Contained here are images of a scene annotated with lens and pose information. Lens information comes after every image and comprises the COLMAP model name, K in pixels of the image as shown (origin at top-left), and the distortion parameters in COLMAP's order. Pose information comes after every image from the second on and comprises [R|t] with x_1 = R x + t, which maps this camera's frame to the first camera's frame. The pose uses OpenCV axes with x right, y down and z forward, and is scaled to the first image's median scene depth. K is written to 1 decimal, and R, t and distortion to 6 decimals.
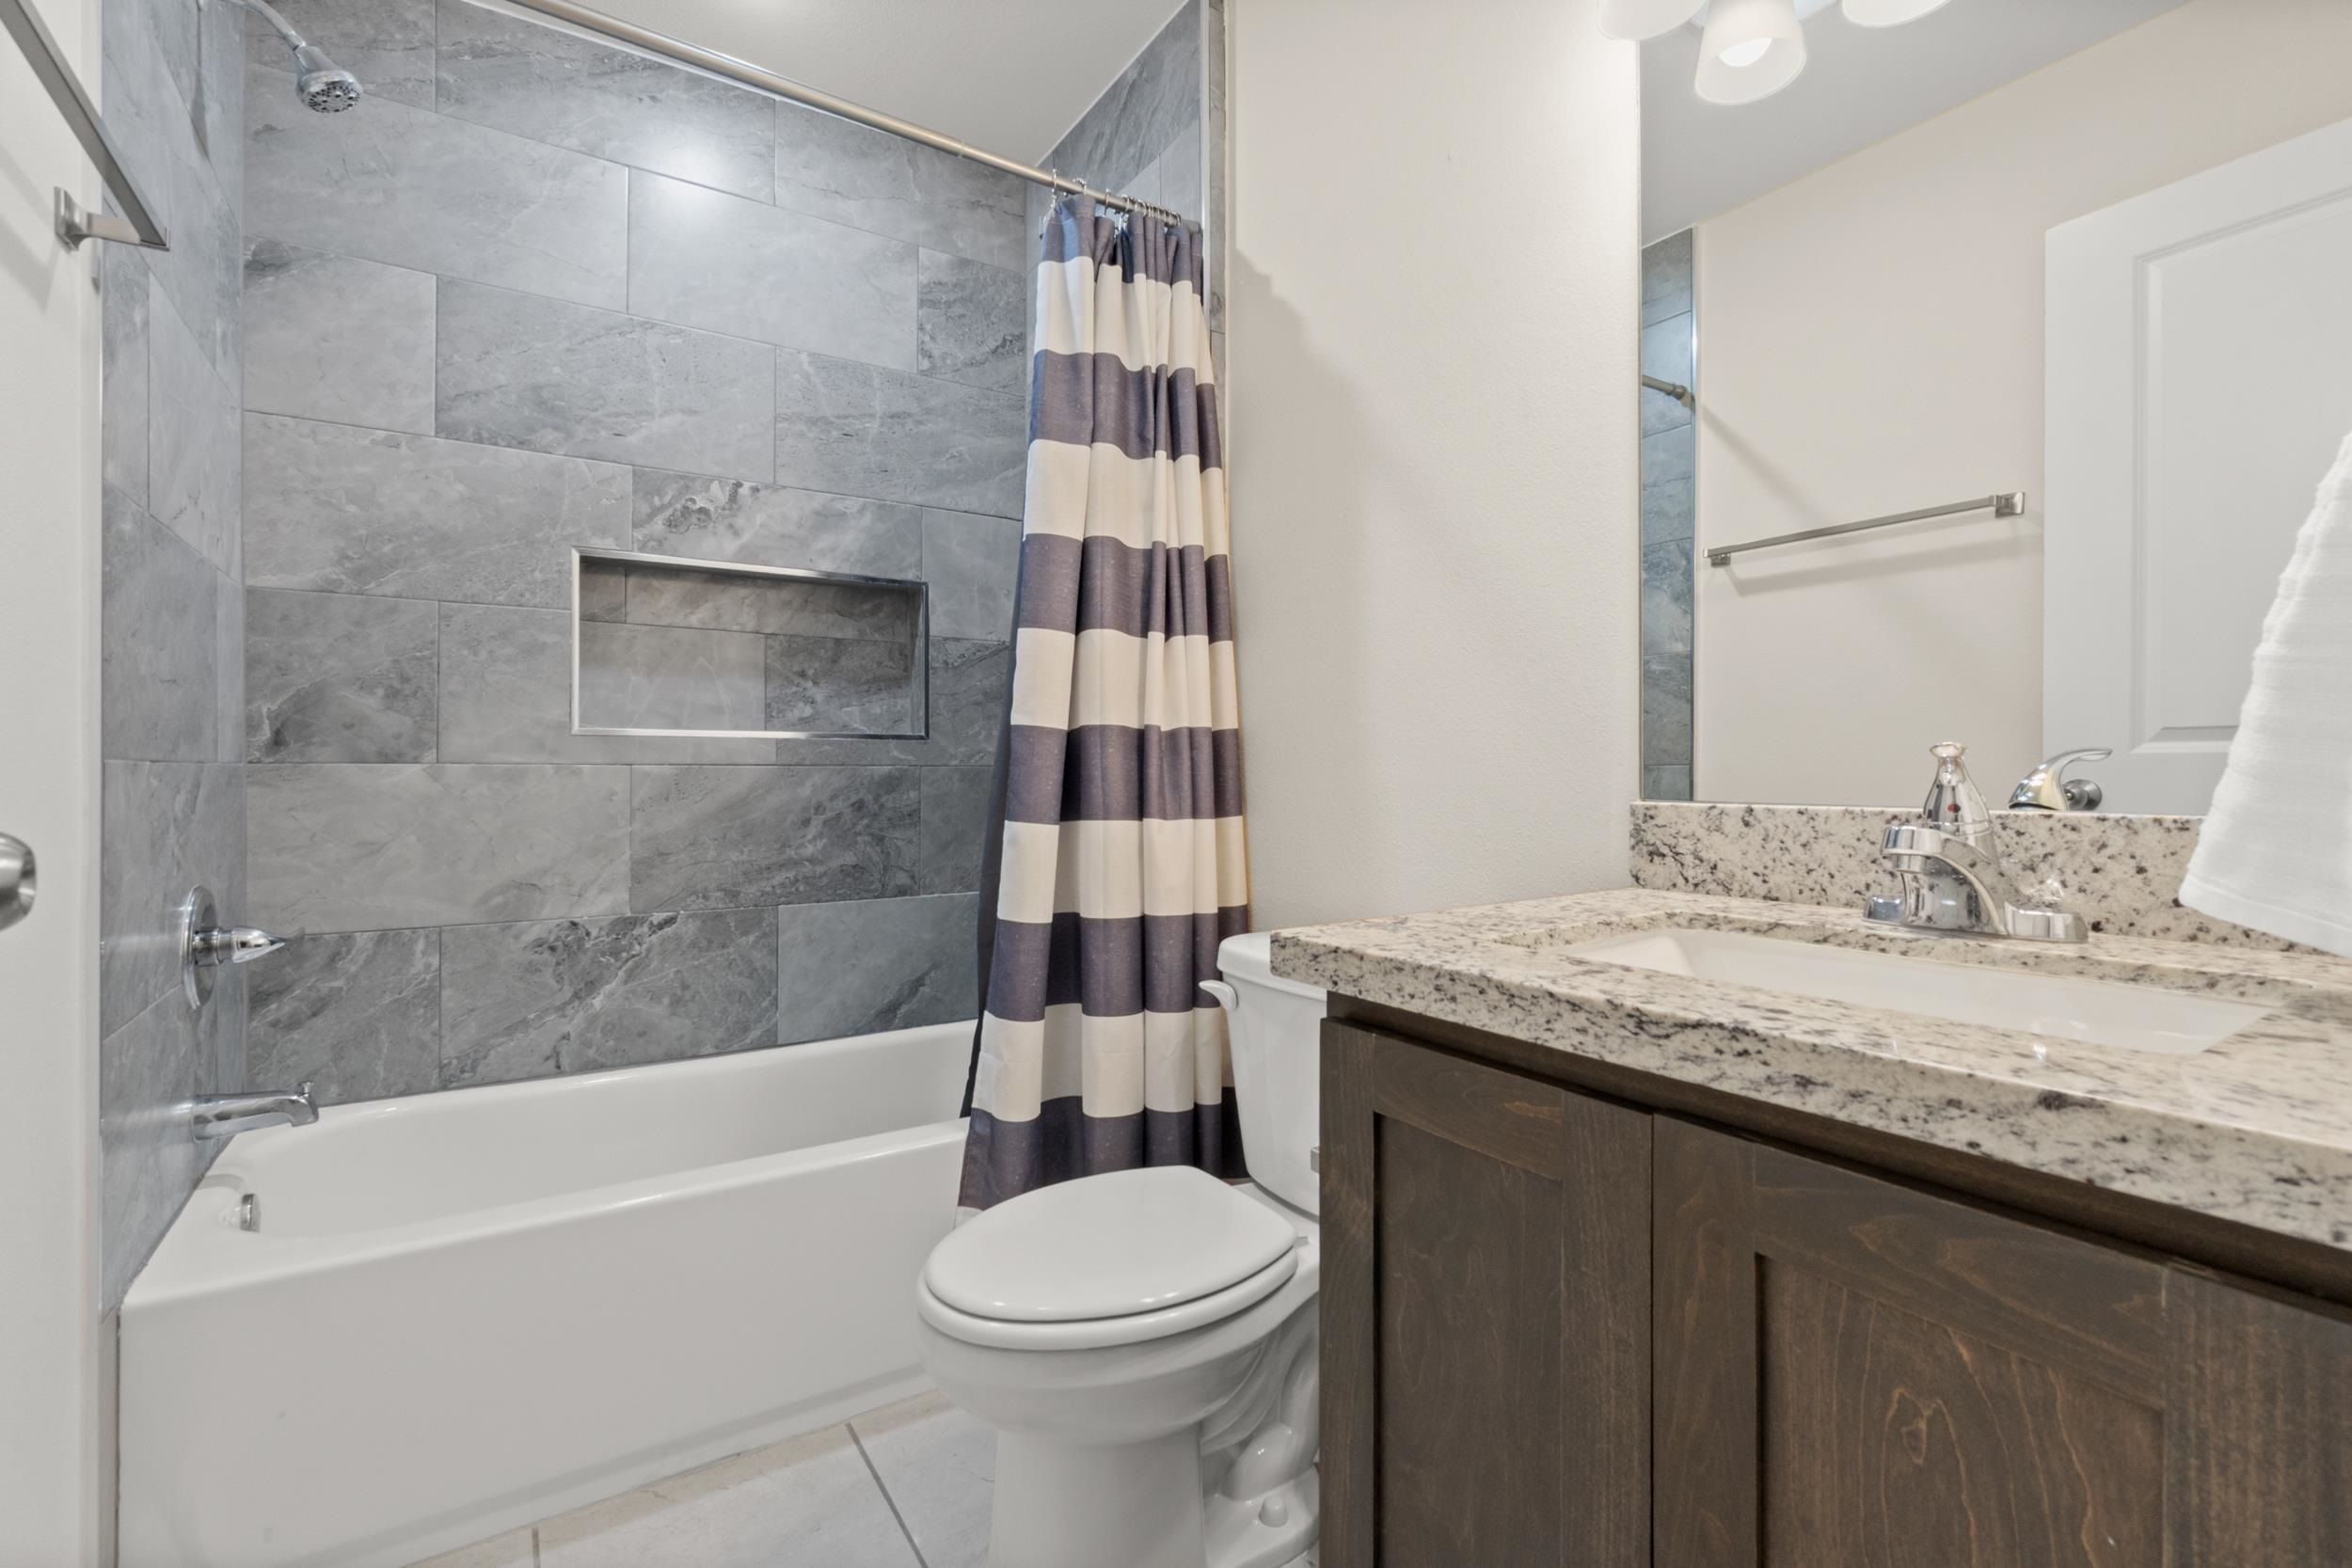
lens RADIAL K [[1026.9, 0, 1182.1], [0, 1026.9, 781.3], [0, 0, 1]] dist [-0.001998, 0.000437]
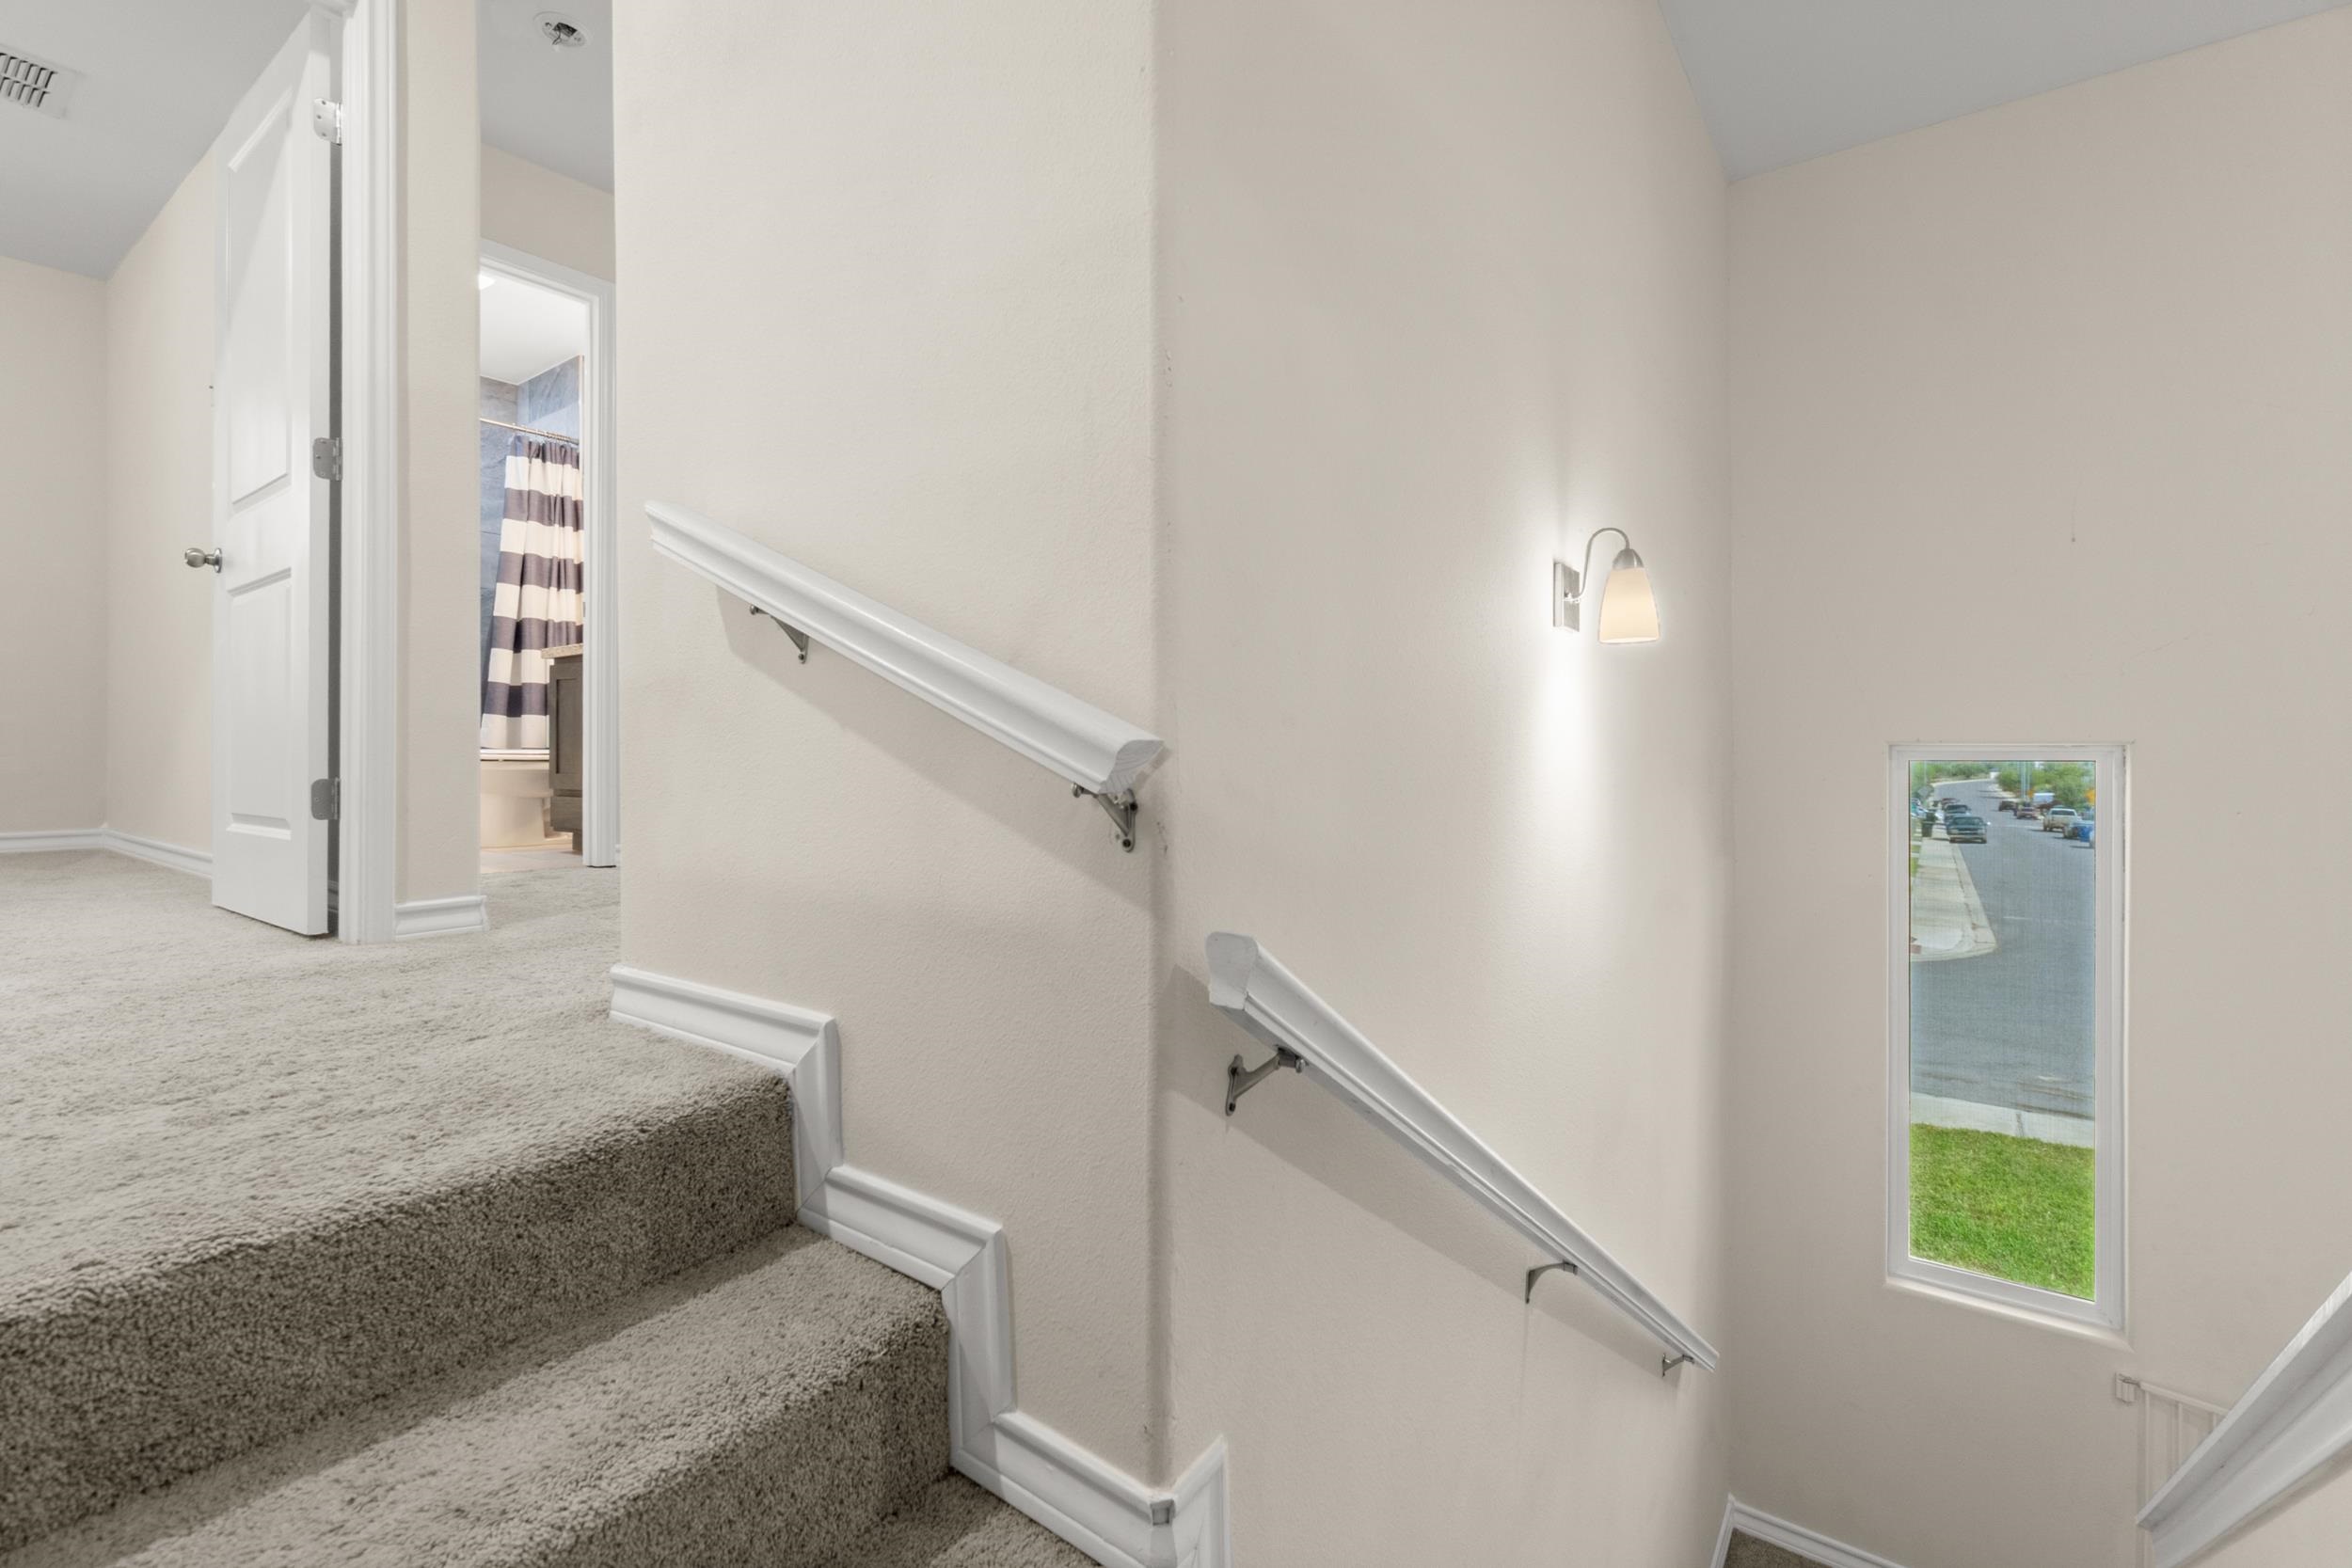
lens RADIAL K [[1026.9, 0, 1173.3], [0, 1026.9, 749.4], [0, 0, 1]] dist [-0.001998, 0.000437]
pose [[0.943677, -0.000355, 0.330867, 0.666461], [0.003366, 0.999958, -0.008527, 0.342637], [-0.330850, 0.009161, 0.943639, -2.304303]]
